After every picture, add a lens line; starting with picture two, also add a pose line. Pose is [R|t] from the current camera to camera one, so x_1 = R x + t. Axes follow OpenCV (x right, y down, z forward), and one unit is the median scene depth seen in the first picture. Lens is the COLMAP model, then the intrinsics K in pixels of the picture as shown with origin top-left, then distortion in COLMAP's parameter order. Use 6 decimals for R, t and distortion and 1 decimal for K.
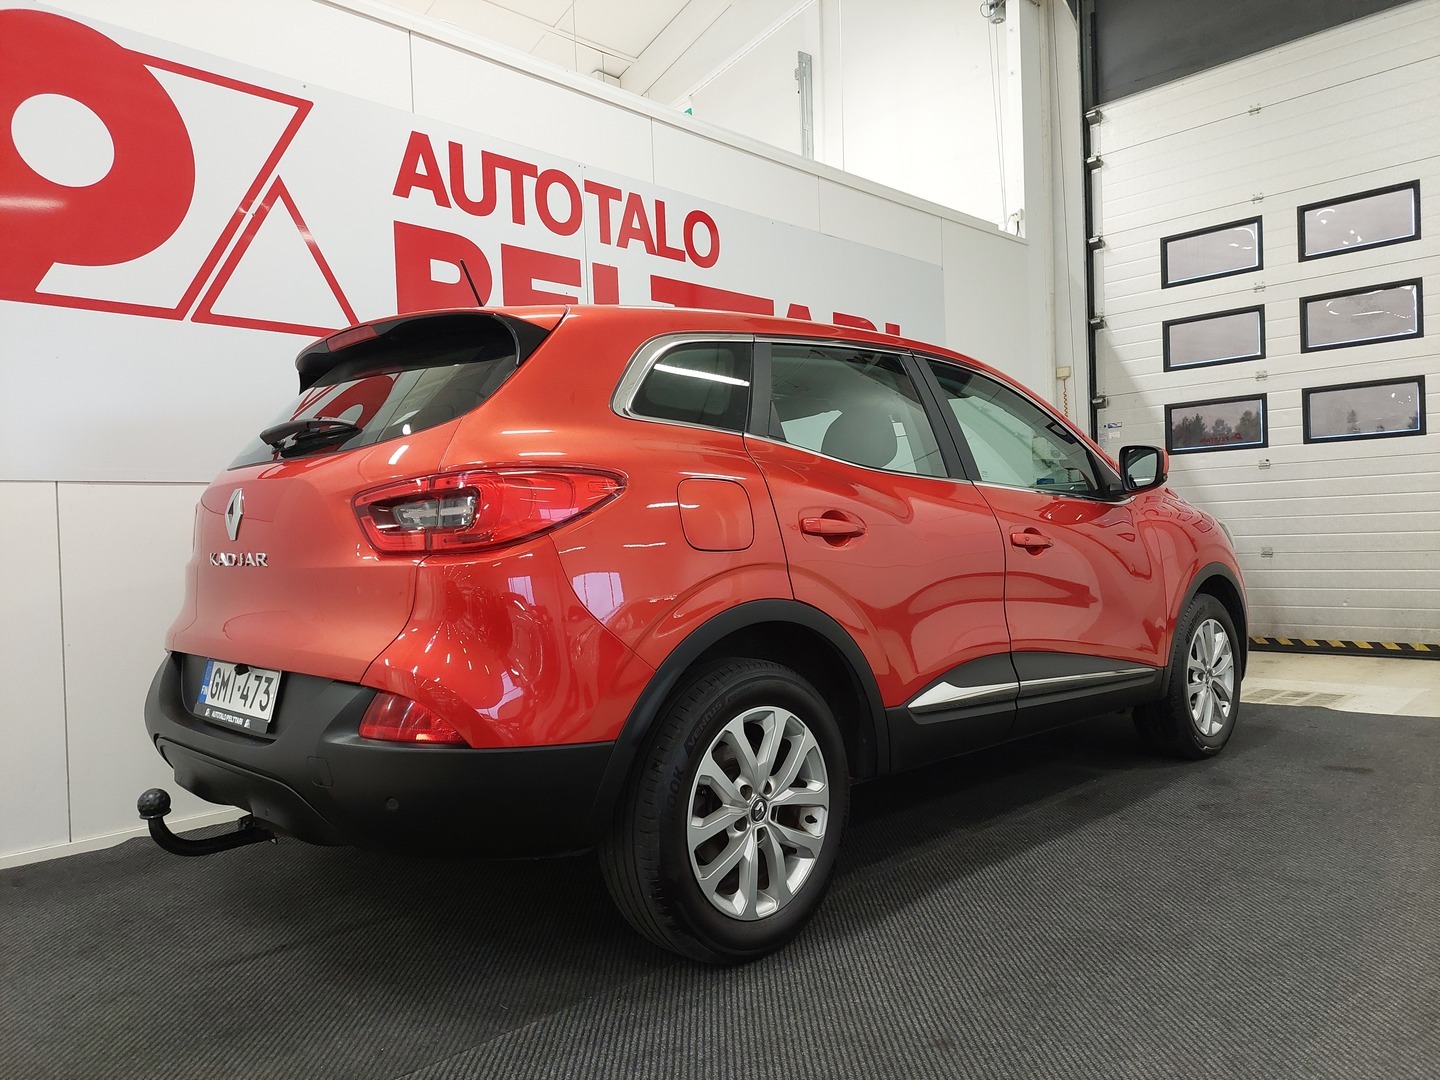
lens RADIAL K [[1024.4, 0, 724.9], [0, 1024.4, 545.4], [0, 0, 1]] dist [0.087043, -0.107421]
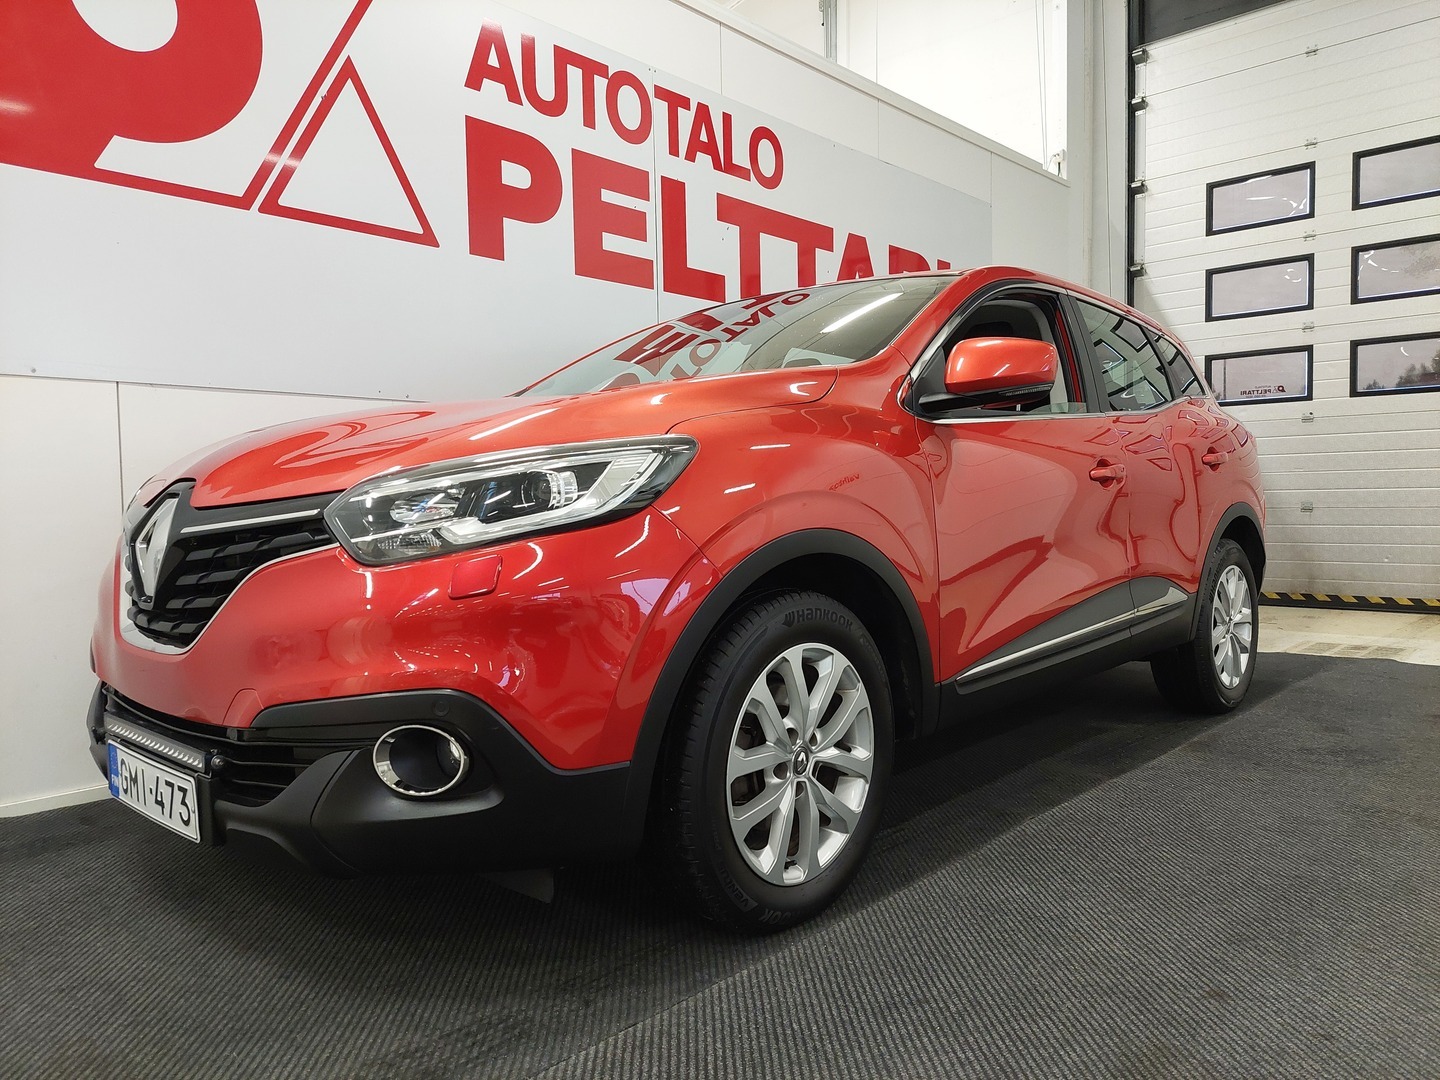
lens RADIAL K [[1029.0, 0, 726.2], [0, 1029.0, 541.9], [0, 0, 1]] dist [0.069917, -0.077663]
pose [[0.998963, 0.015832, 0.042695, -0.106815], [-0.017177, 0.999362, 0.031329, 0.027124], [-0.042172, -0.032030, 0.998597, 0.052229]]
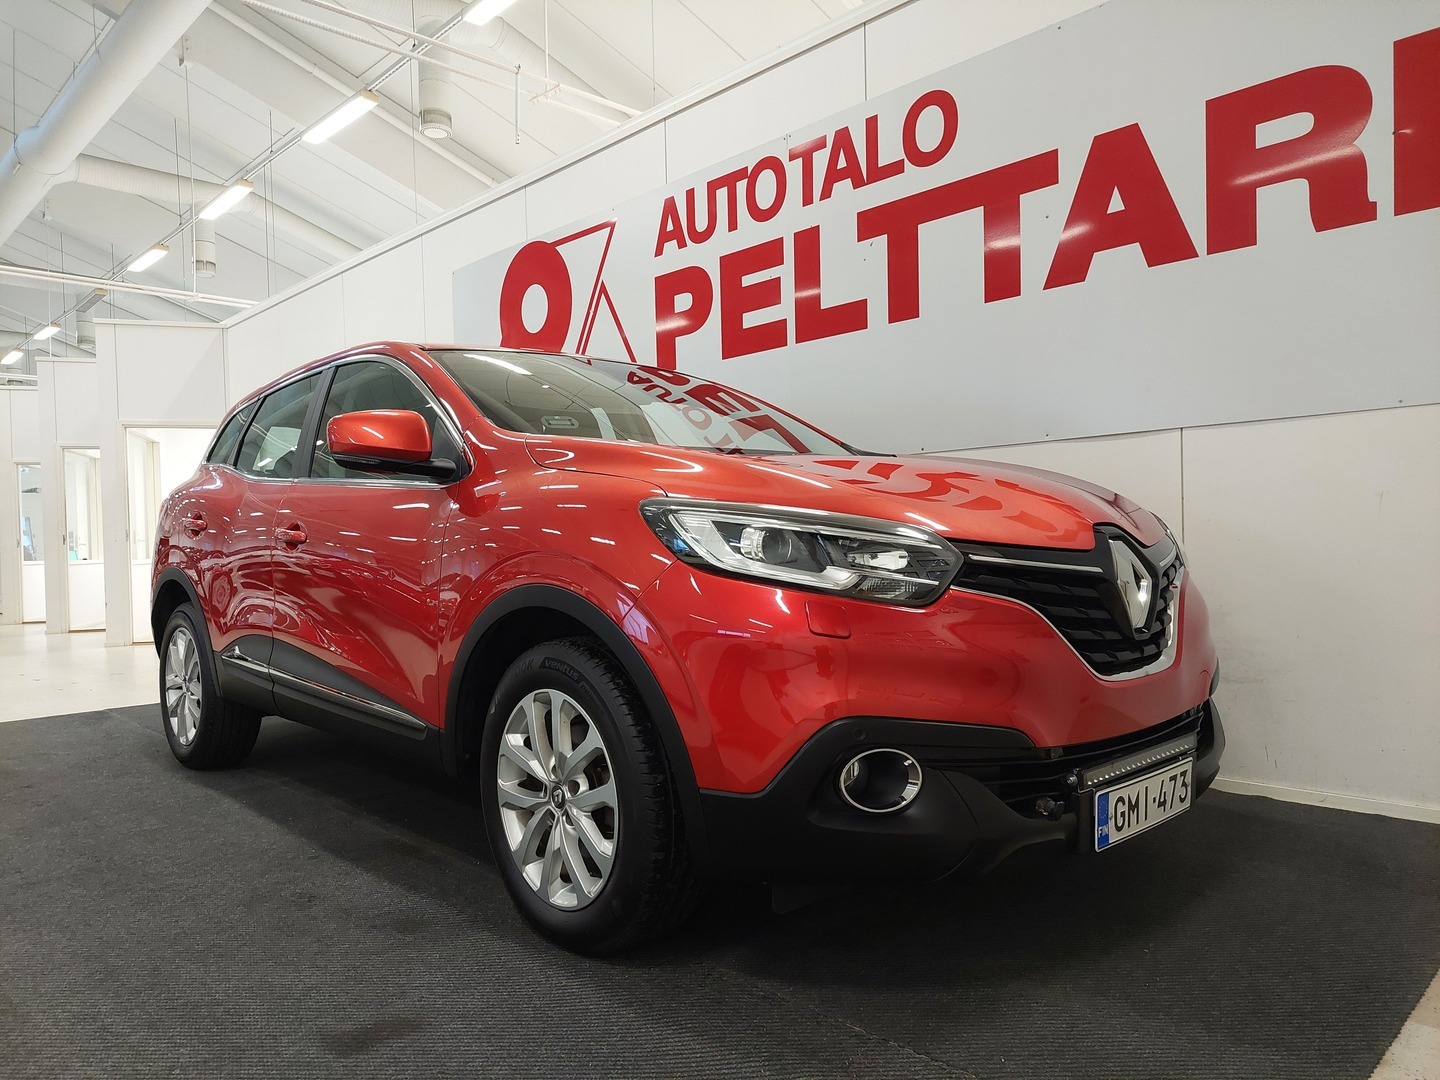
lens RADIAL K [[1037.1, 0, 727.9], [0, 1037.1, 565.2], [0, 0, 1]] dist [0.055082, -0.053982]
pose [[-0.030484, 0.056075, -0.997961, 0.887699], [0.011787, 0.998376, 0.055738, -0.019014], [0.999466, -0.010064, -0.031096, 0.989348]]
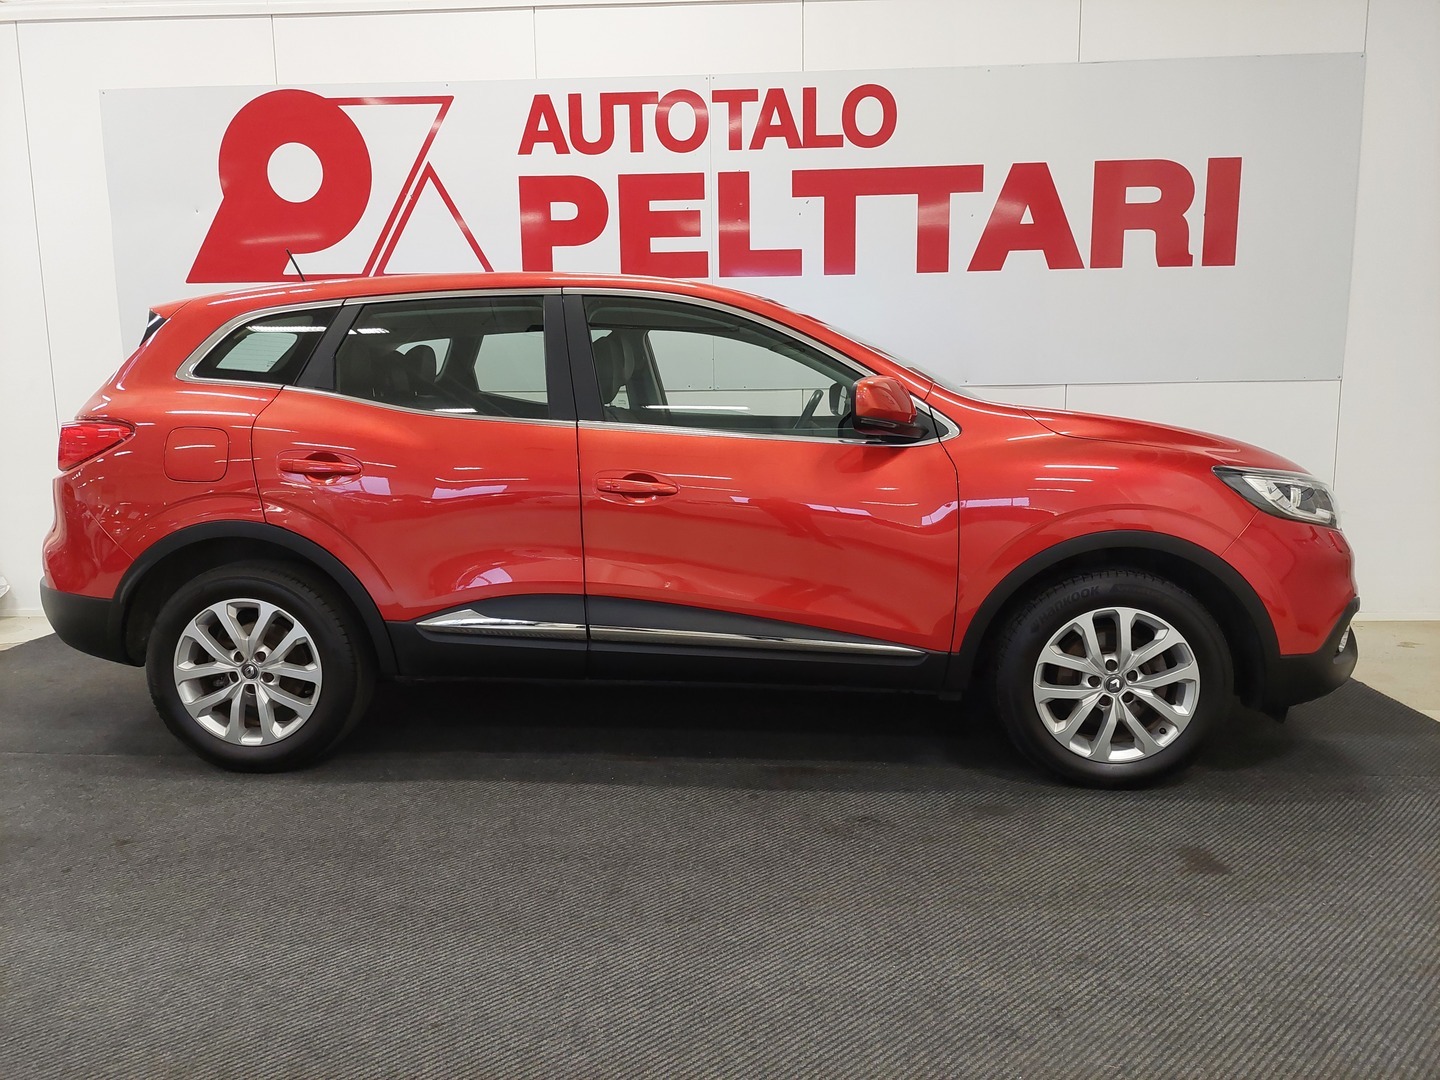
lens RADIAL K [[1023.1, 0, 735.4], [0, 1023.1, 543.1], [0, 0, 1]] dist [0.085018, -0.101534]
pose [[0.661063, 0.133586, -0.738343, 0.725854], [-0.021319, 0.986971, 0.159482, -0.071972], [0.750027, -0.089687, 0.655298, 0.299047]]
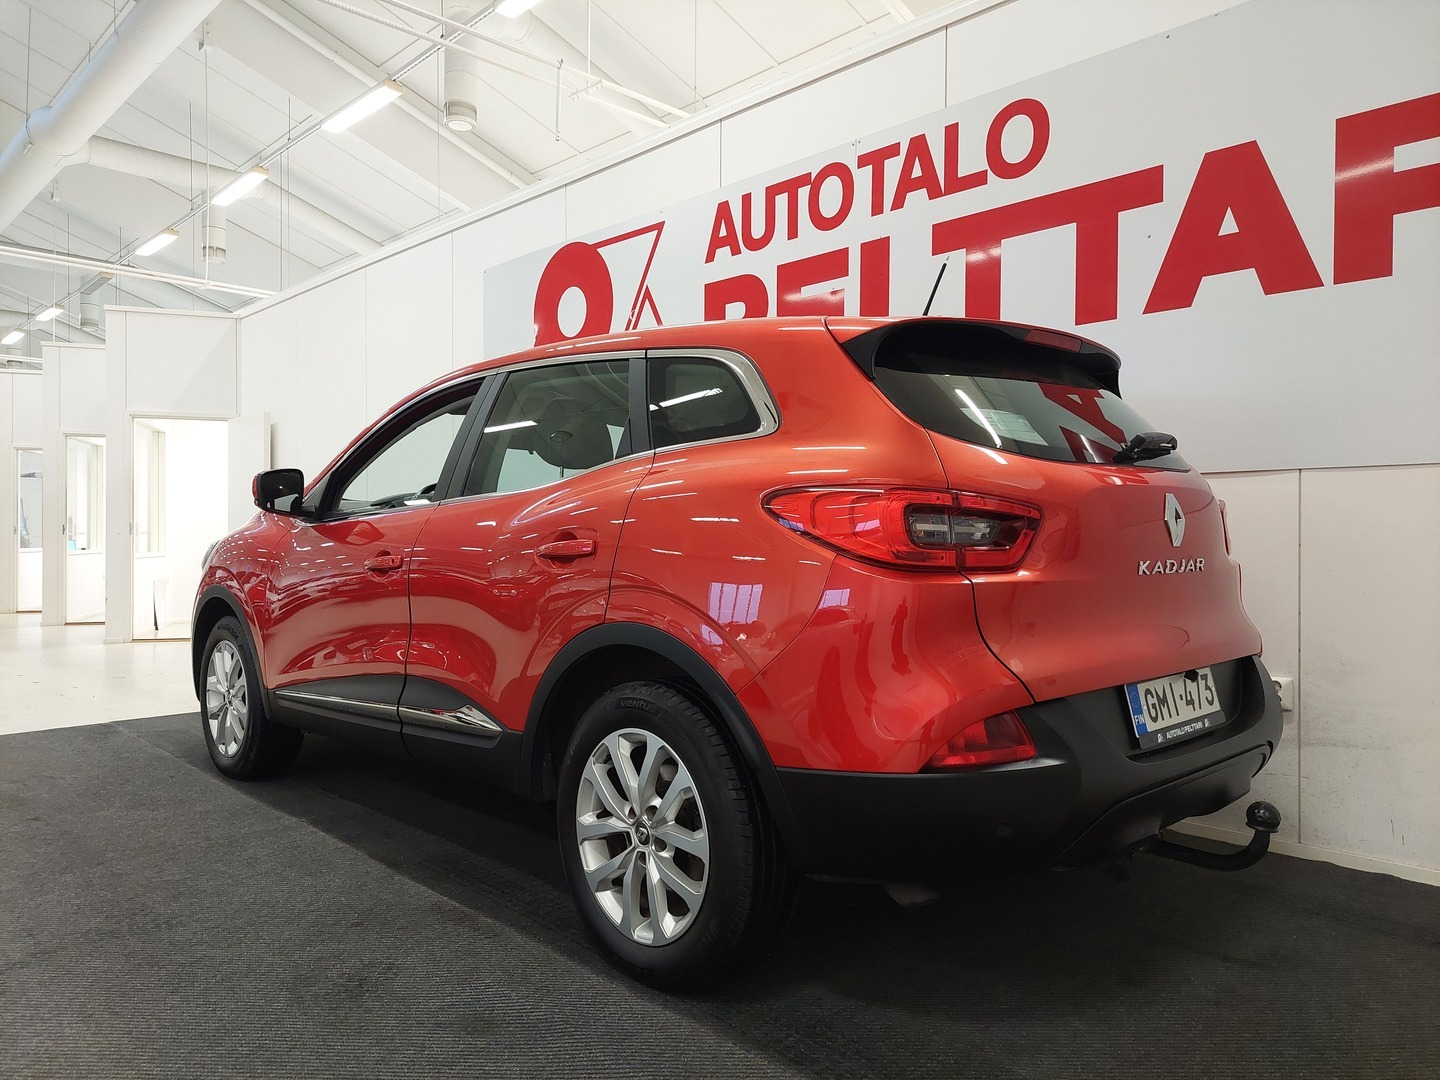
lens RADIAL K [[1036.4, 0, 723.4], [0, 1036.4, 545.6], [0, 0, 1]] dist [0.056102, -0.055409]
pose [[-0.027116, 0.040243, -0.998822, 0.830715], [-0.015764, 0.999048, 0.040680, -0.042845], [0.999508, 0.016848, -0.026455, 0.929408]]
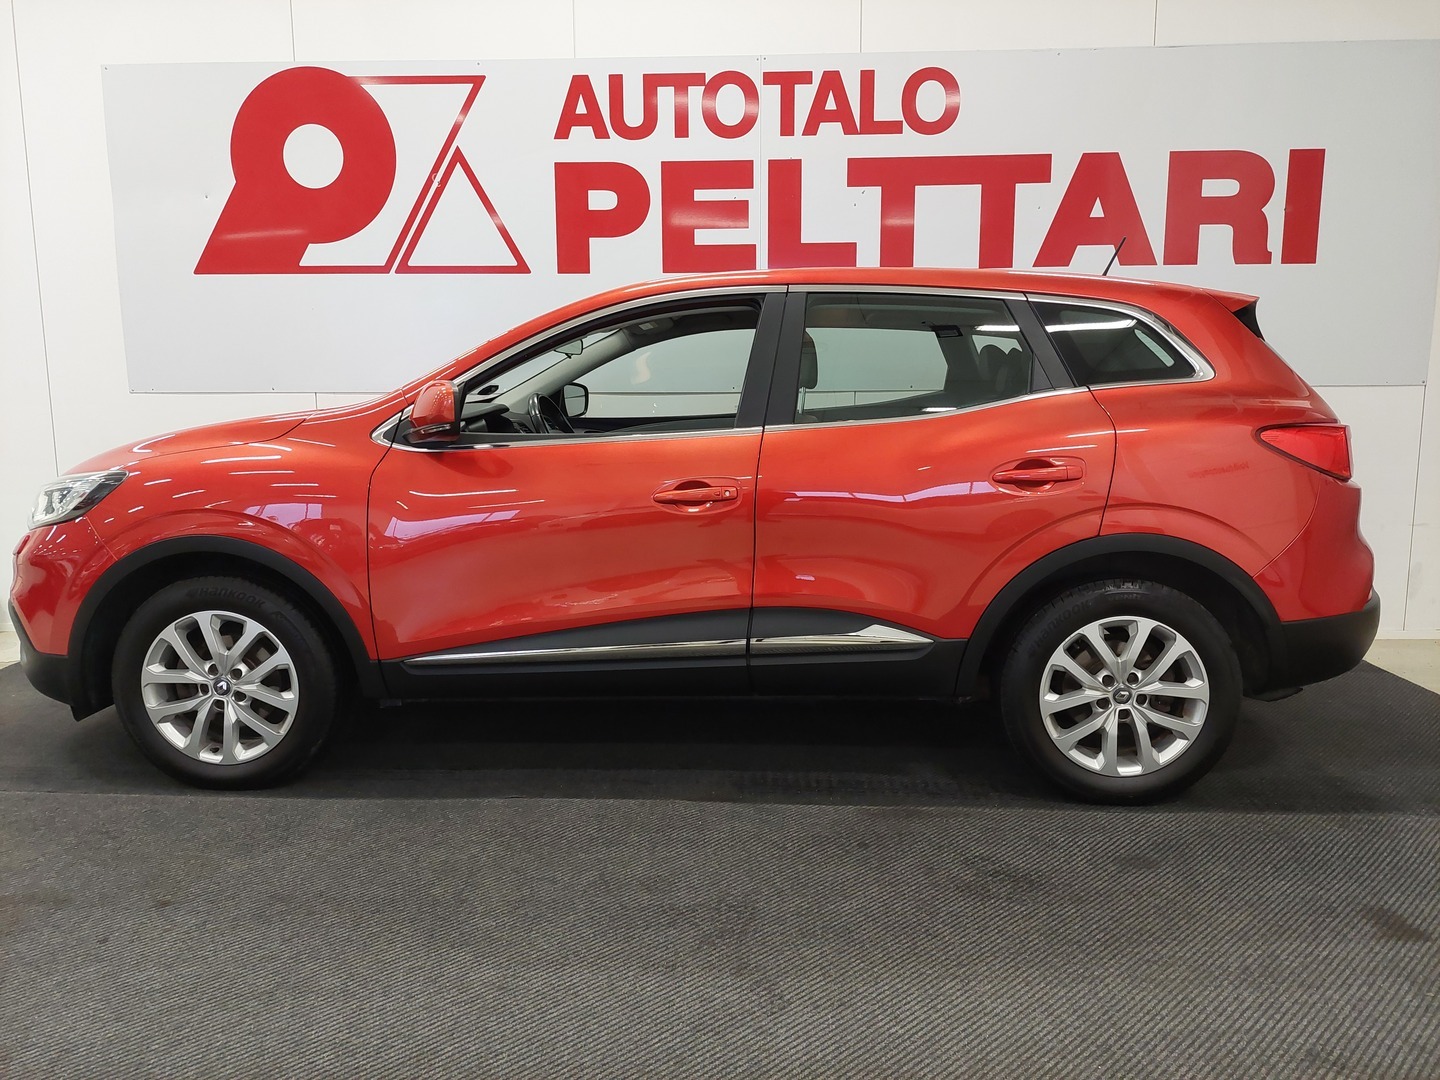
lens RADIAL K [[1024.4, 0, 724.9], [0, 1024.4, 545.4], [0, 0, 1]] dist [0.087043, -0.107421]
pose [[0.674299, 0.135171, -0.725982, 0.623641], [-0.027535, 0.987023, 0.158200, -0.068278], [0.737945, -0.086684, 0.669271, 0.285115]]
